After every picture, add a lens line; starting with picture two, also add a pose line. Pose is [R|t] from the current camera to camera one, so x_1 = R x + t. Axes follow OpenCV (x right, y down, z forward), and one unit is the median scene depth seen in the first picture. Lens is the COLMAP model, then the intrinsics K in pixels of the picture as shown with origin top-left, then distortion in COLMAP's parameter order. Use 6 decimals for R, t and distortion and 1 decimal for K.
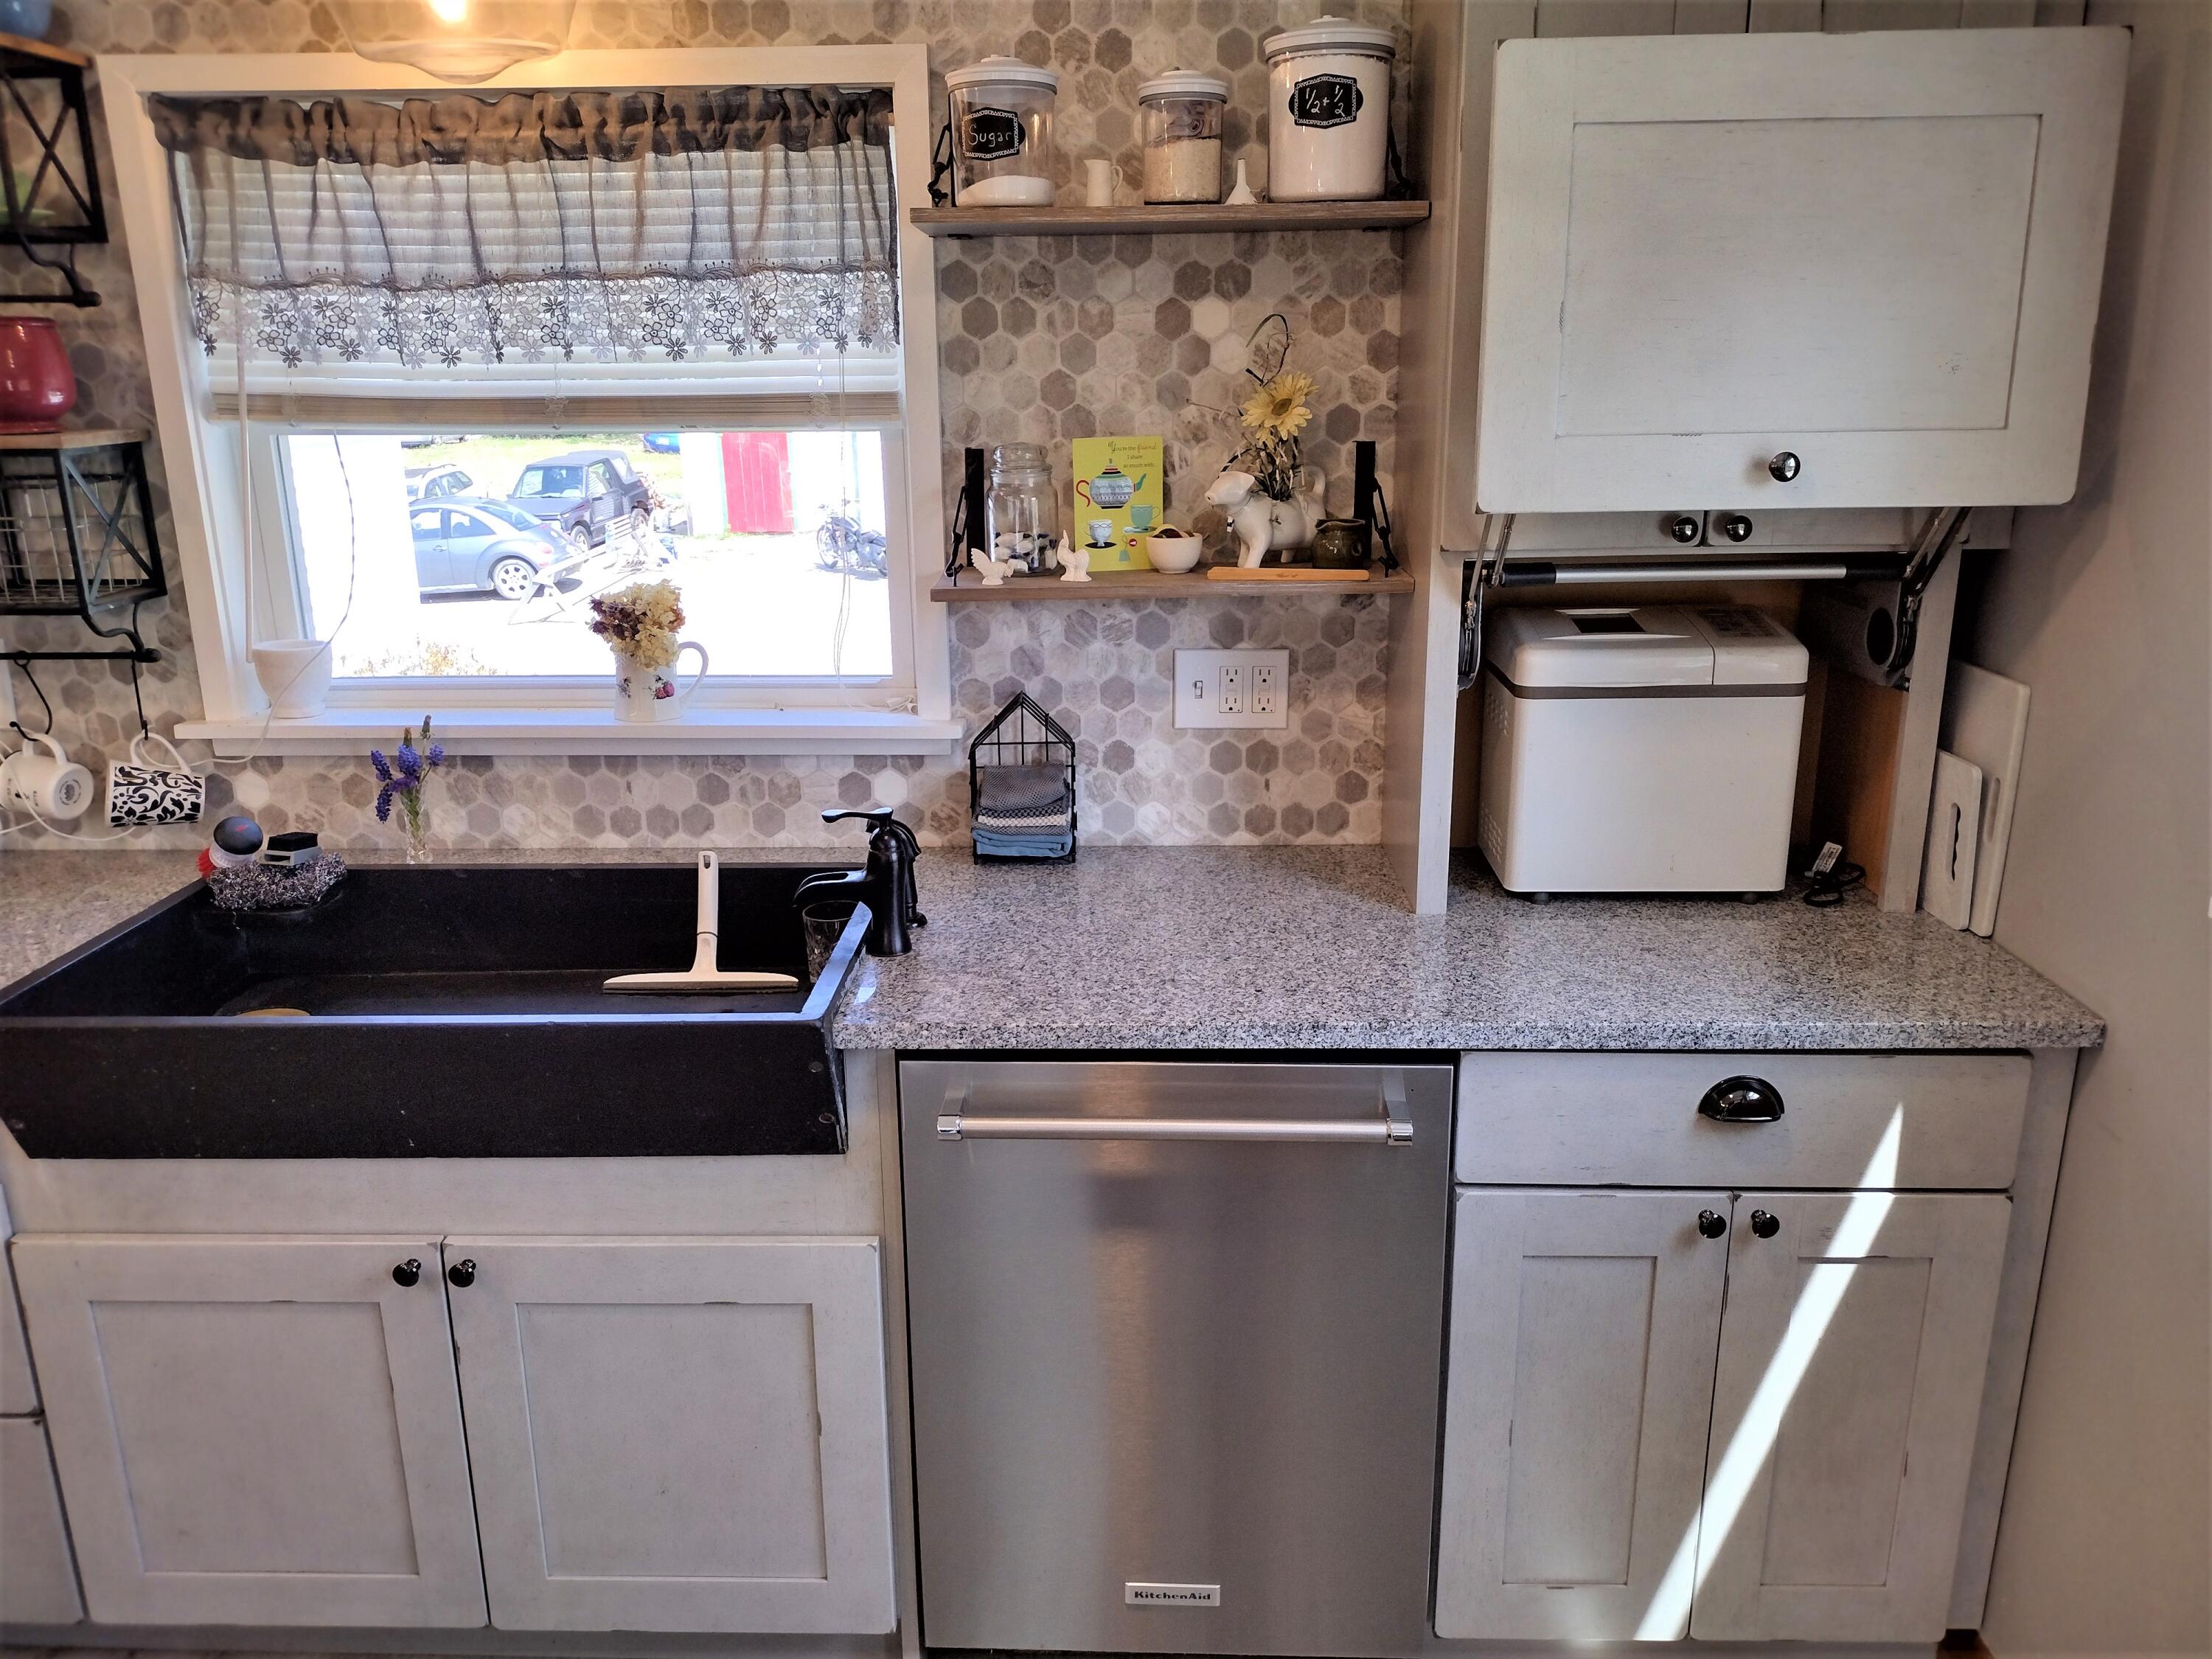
lens RADIAL K [[1582.7, 0, 1106.0], [0, 1582.7, 829.5], [0, 0, 1]] dist [0.055491, -0.061601]
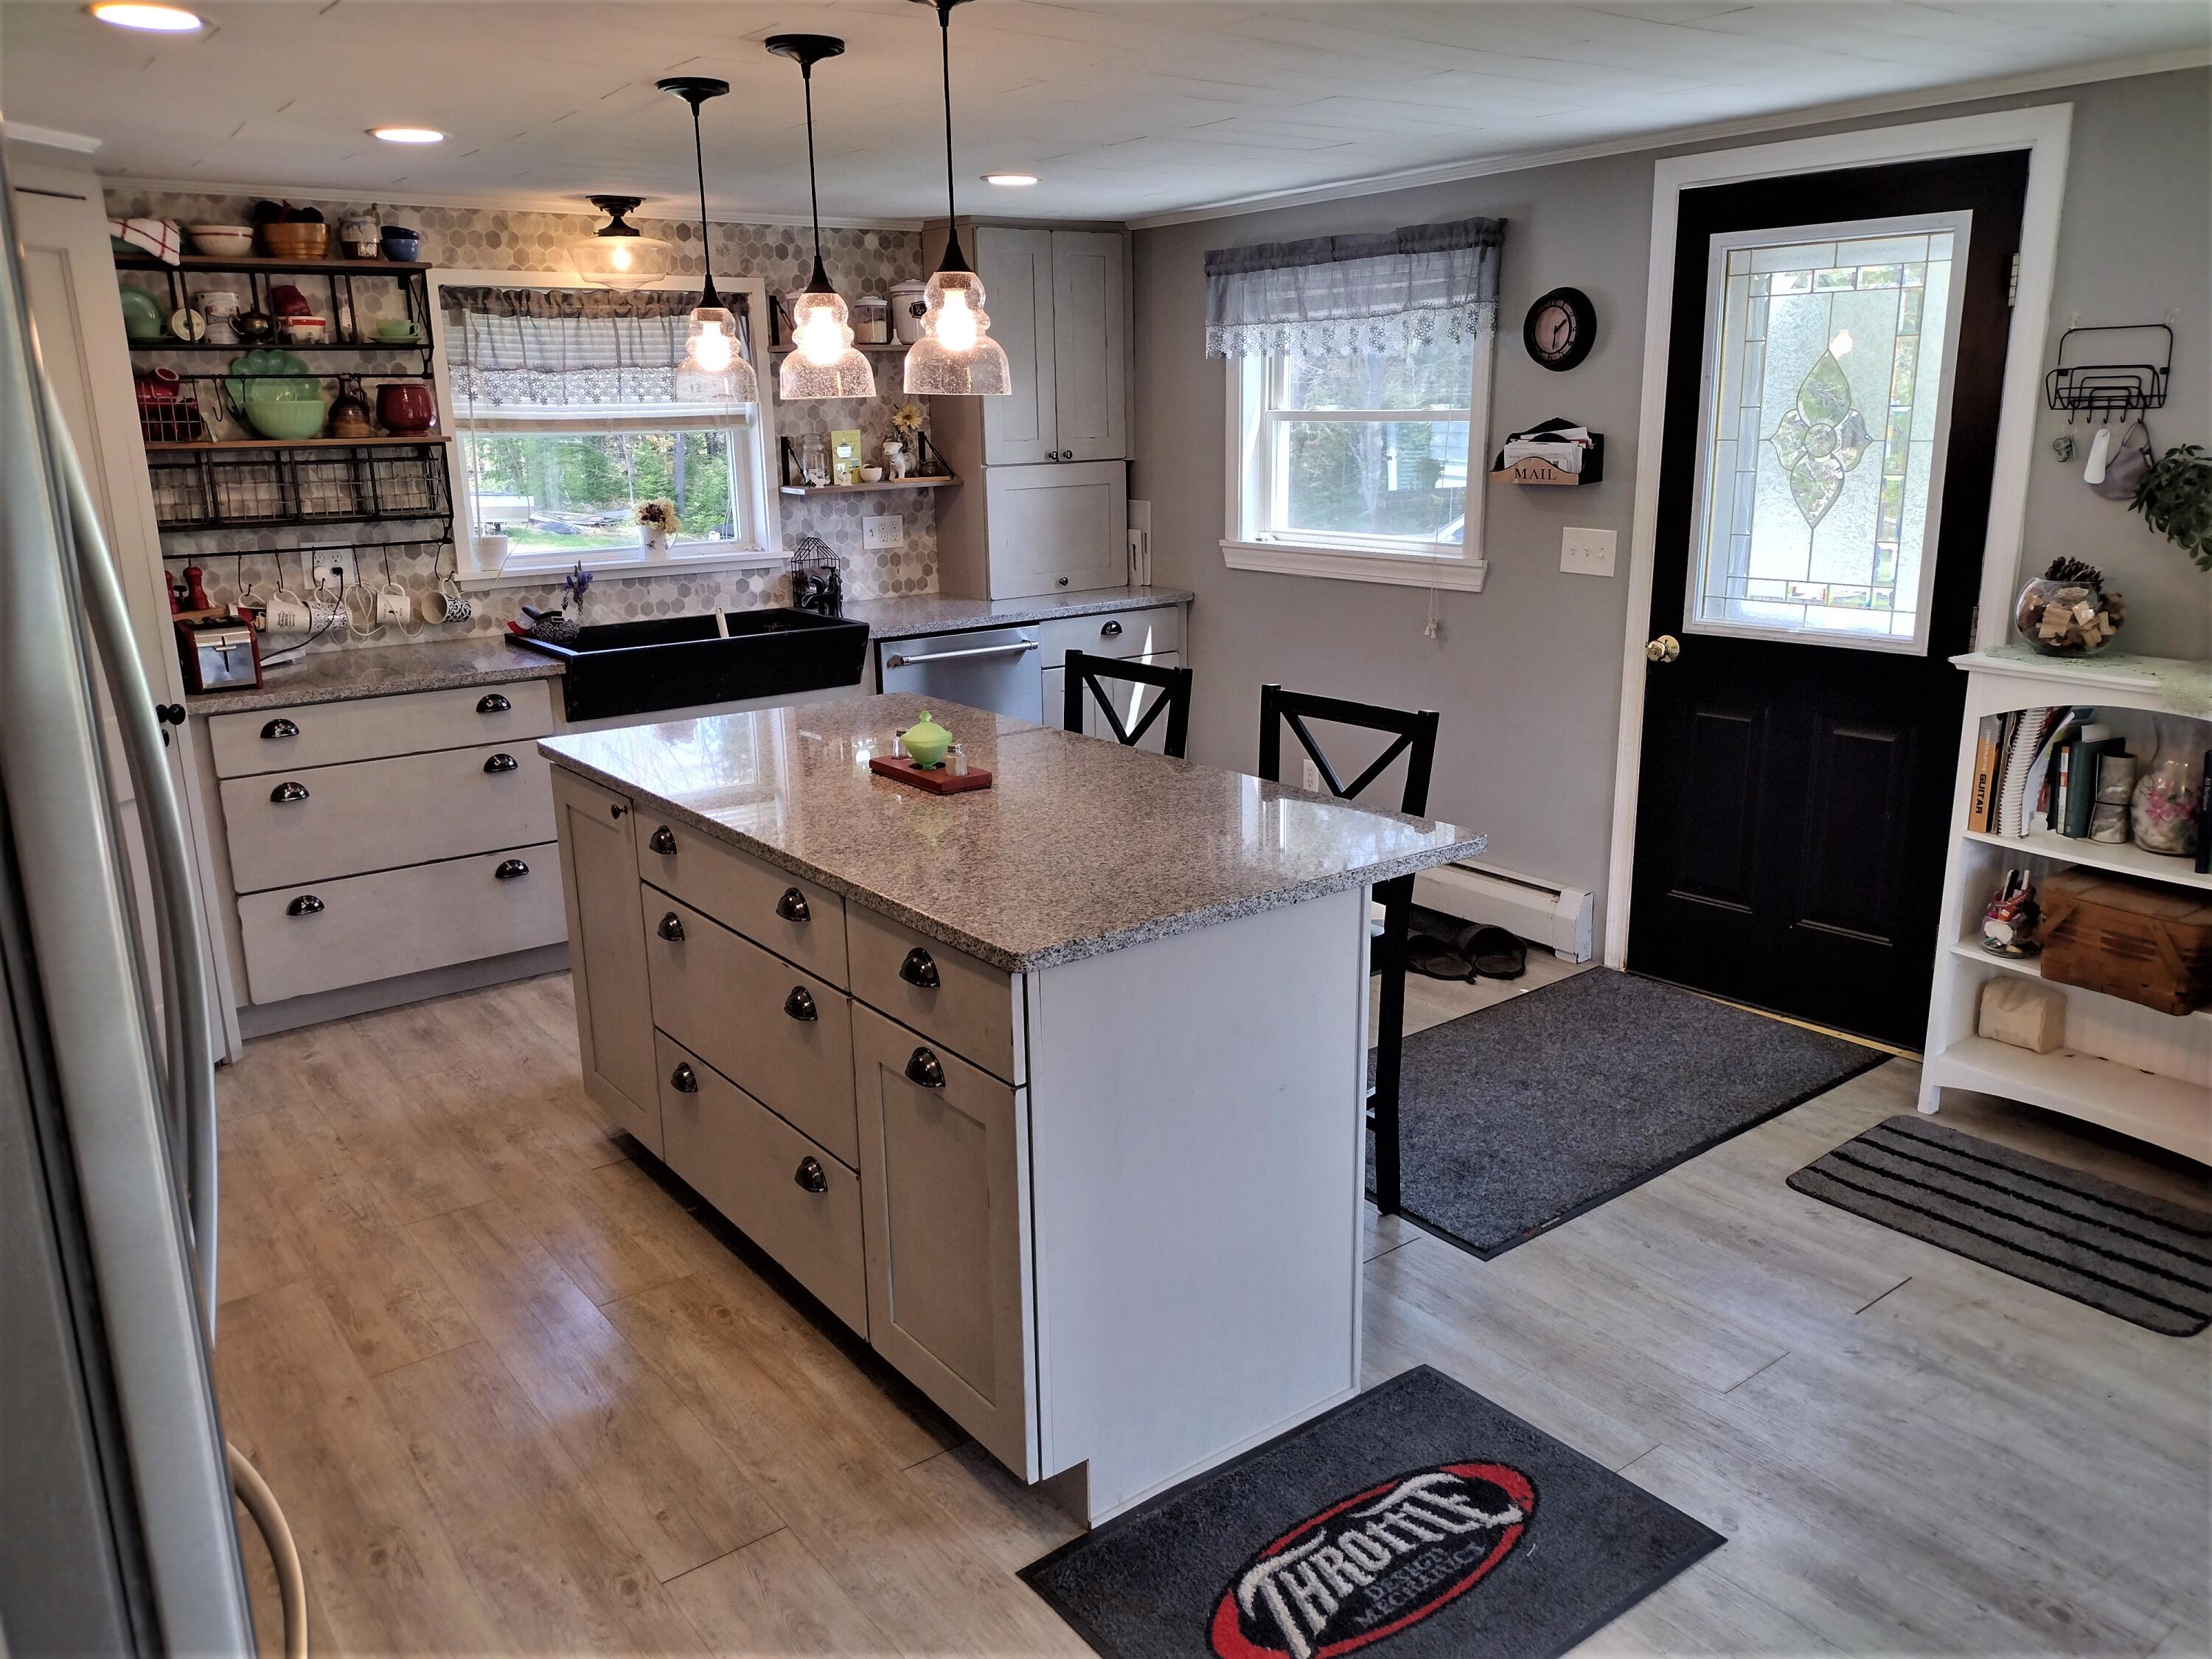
lens RADIAL K [[1655.0, 0, 1108.9], [0, 1655.0, 821.4], [0, 0, 1]] dist [0.048500, -0.074749]
pose [[0.777920, -0.158502, 0.608044, -1.330584], [0.181716, 0.983064, 0.023776, 0.368515], [-0.601514, 0.091996, 0.793548, -1.263670]]
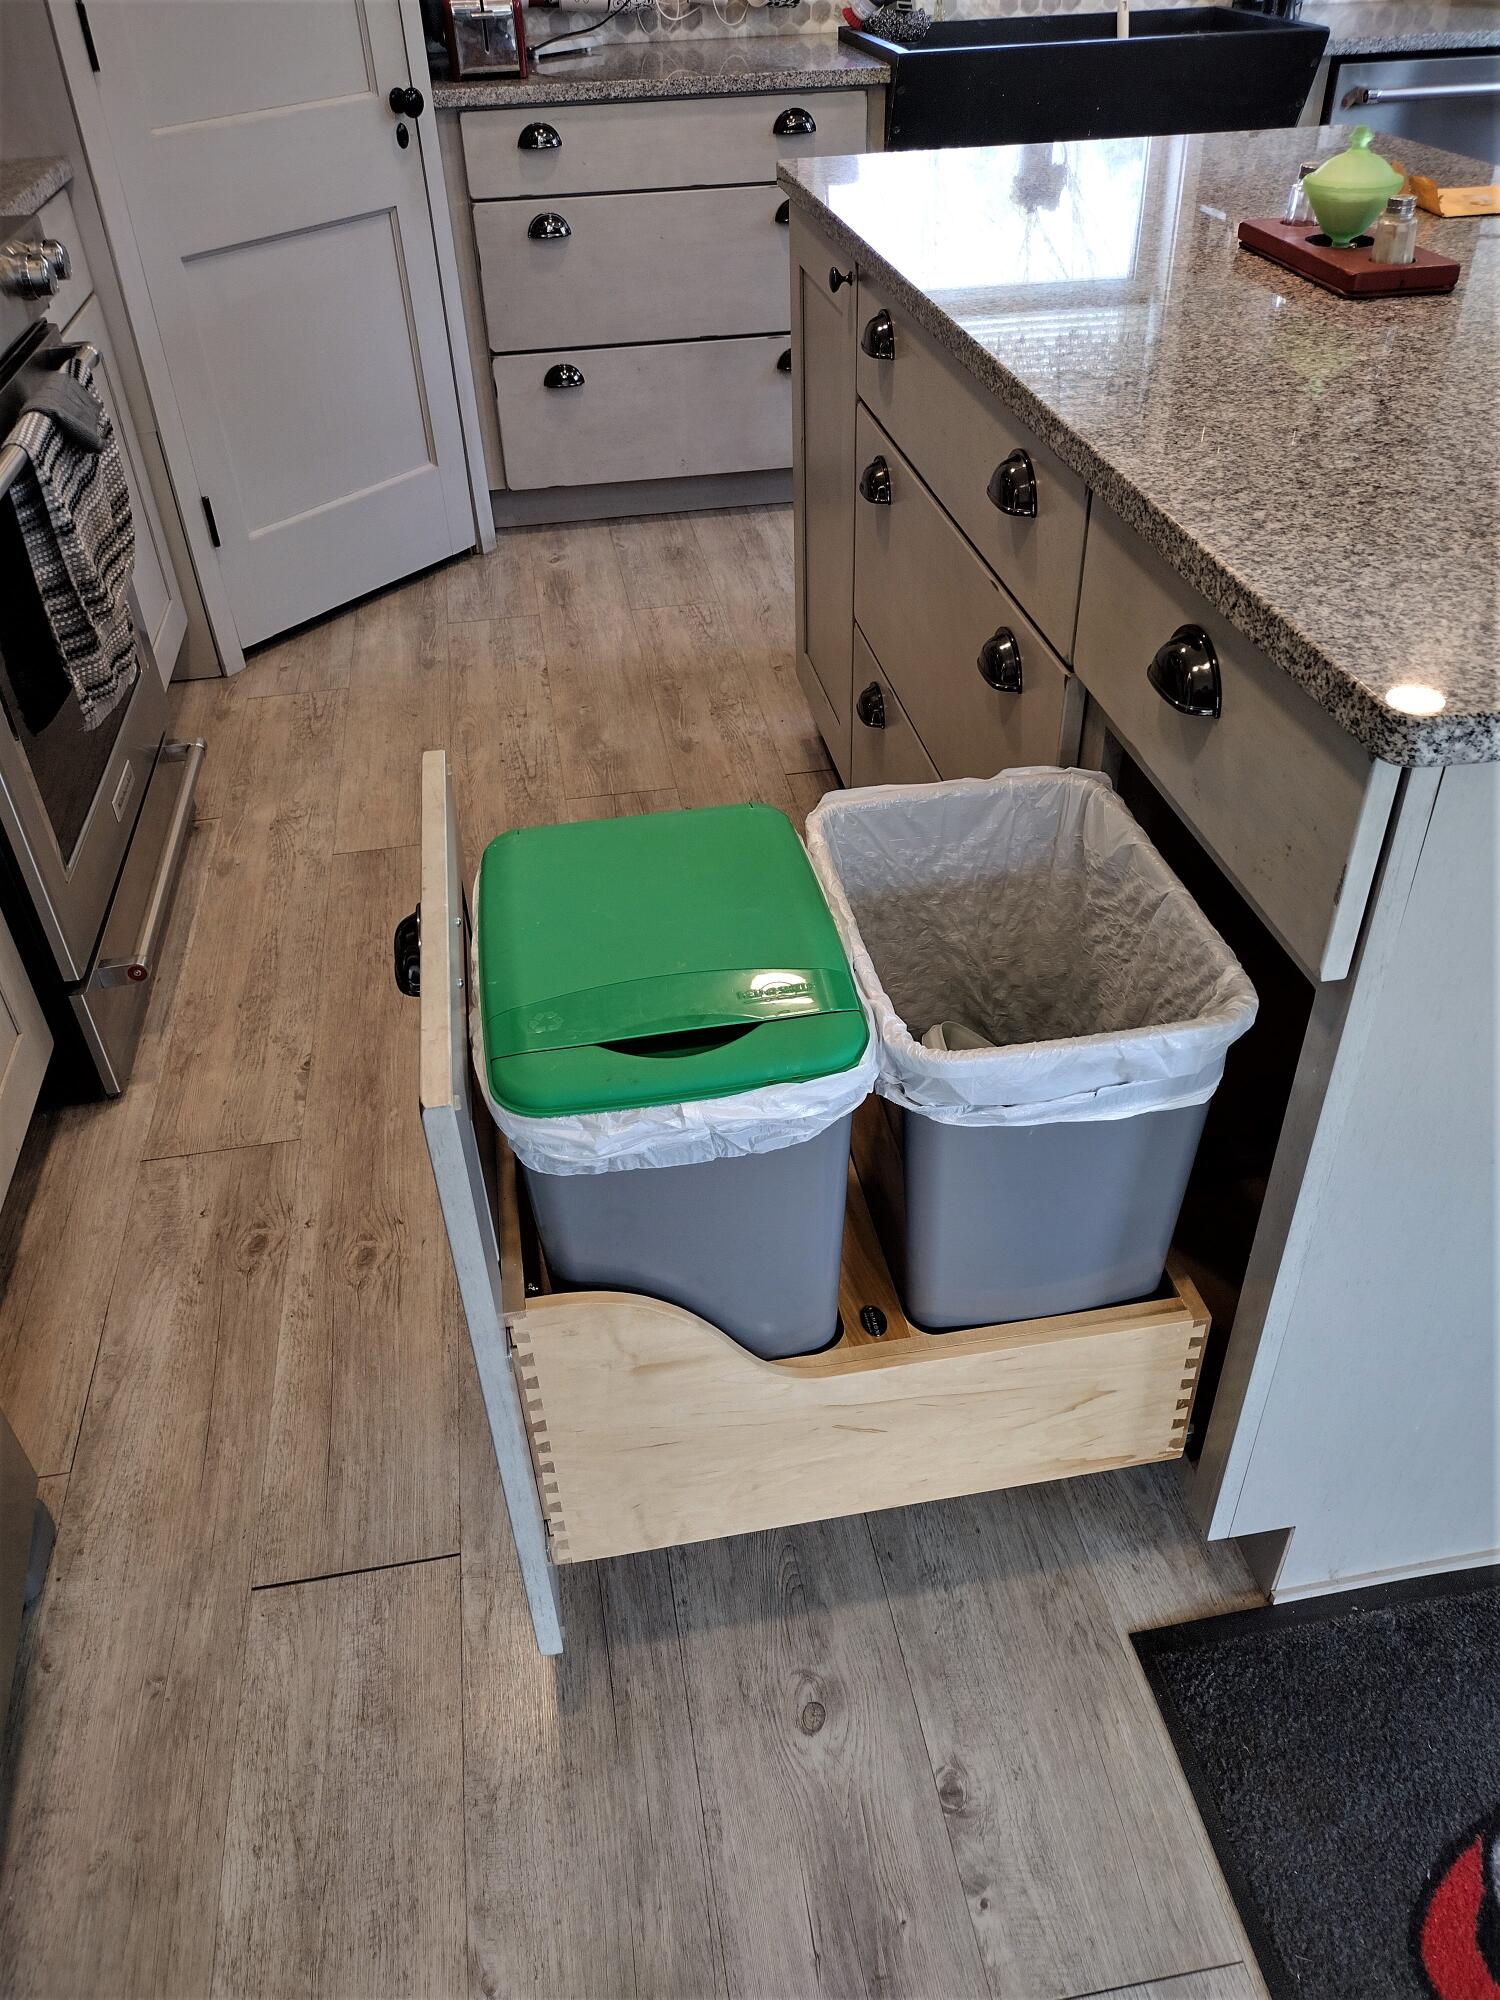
lens RADIAL K [[1496.4, 0, 762.5], [0, 1496.4, 998.6], [0, 0, 1]] dist [0.048500, -0.074749]
pose [[0.979210, -0.135189, 0.151232, -1.005946], [0.071220, 0.927211, 0.367705, 0.377566], [-0.189934, -0.349290, 0.917563, -0.776059]]
